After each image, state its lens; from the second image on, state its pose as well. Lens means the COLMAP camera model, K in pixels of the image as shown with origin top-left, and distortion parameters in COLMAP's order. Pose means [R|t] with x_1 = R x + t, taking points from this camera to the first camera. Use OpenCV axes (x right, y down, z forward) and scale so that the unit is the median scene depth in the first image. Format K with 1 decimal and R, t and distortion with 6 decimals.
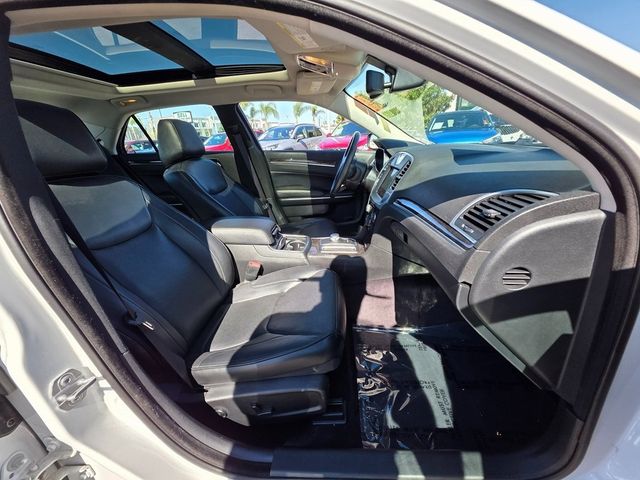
lens RADIAL K [[255.9, 0, 322.0], [0, 255.9, 240.8], [0, 0, 1]] dist [0.006043, -0.001362]
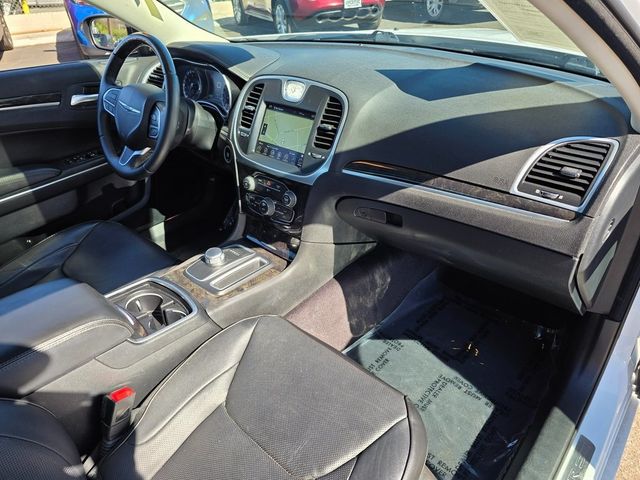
lens RADIAL K [[457.3, 0, 322.5], [0, 457.3, 239.1], [0, 0, 1]] dist [0.003408, 0.000251]
pose [[0.630380, -0.393287, 0.669288, -0.385006], [0.293258, 0.918926, 0.263770, -0.207541], [-0.718763, 0.029998, 0.694607, 0.188294]]
